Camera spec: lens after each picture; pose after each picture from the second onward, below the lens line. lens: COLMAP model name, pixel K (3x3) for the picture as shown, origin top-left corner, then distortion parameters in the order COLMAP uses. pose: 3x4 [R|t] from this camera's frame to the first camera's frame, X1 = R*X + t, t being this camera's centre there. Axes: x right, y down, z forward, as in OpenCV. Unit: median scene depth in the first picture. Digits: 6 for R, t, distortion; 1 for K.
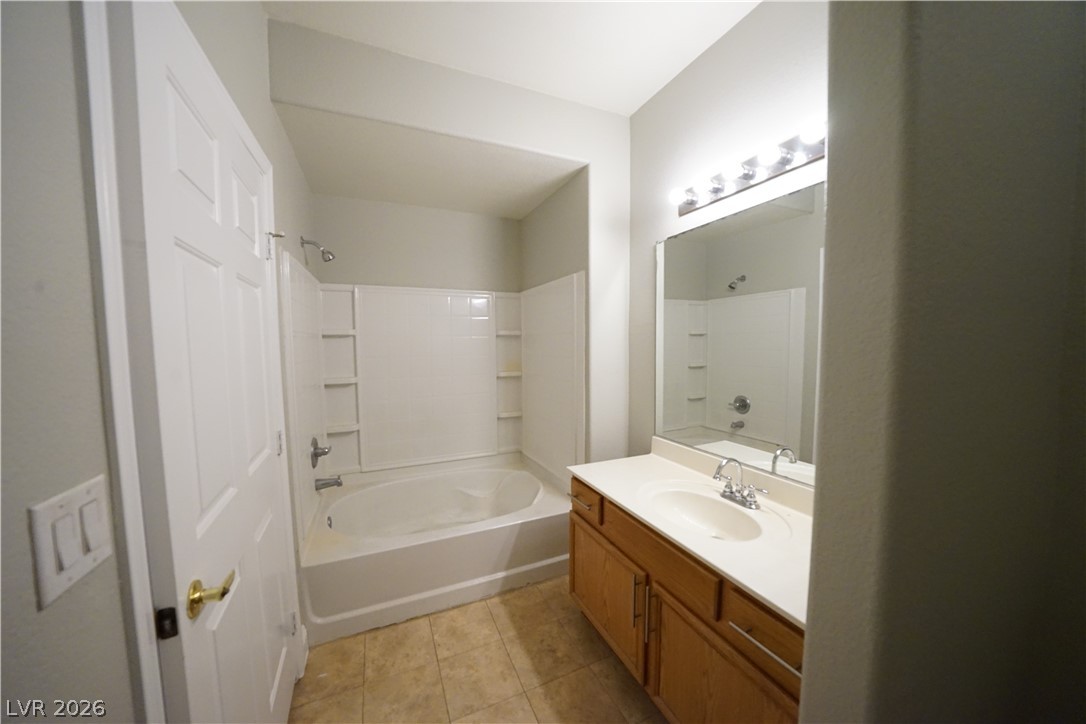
lens RADIAL K [[373.7, 0, 543.9], [0, 373.7, 366.4], [0, 0, 1]] dist [-0.023240, 0.000235]
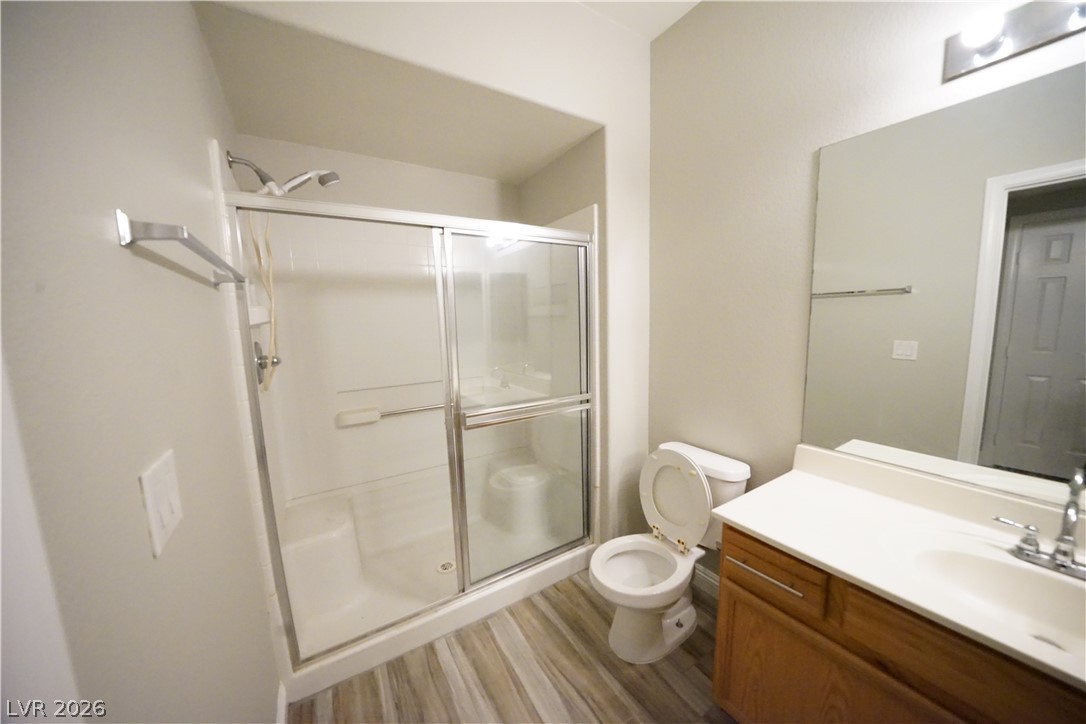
lens RADIAL K [[373.7, 0, 543.9], [0, 373.7, 366.4], [0, 0, 1]] dist [-0.023240, 0.000235]
pose [[0.993574, -0.024807, 0.110428, -0.332168], [0.018371, 0.998094, 0.058919, -0.009677], [-0.111680, -0.056512, 0.992136, 0.503997]]
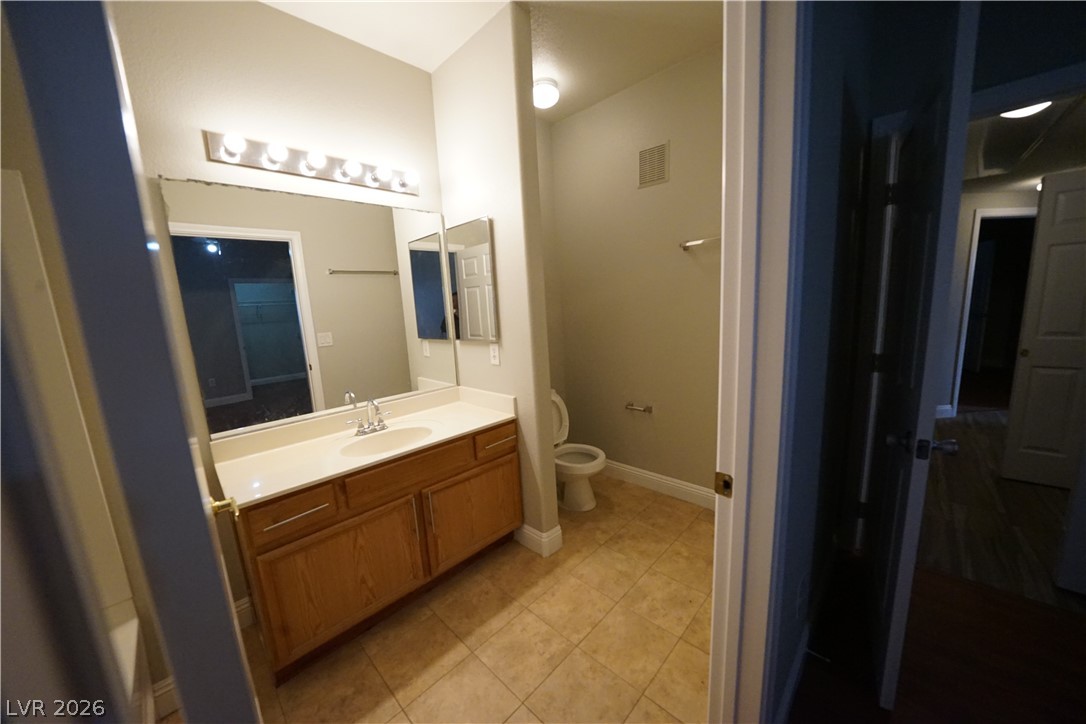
lens RADIAL K [[372.4, 0, 539.8], [0, 372.4, 361.4], [0, 0, 1]] dist [-0.025133, 0.000010]
pose [[-0.345797, -0.134134, 0.928672, -0.793897], [0.112080, 0.976739, 0.182810, -0.044607], [-0.931591, 0.167300, -0.322720, 0.772320]]
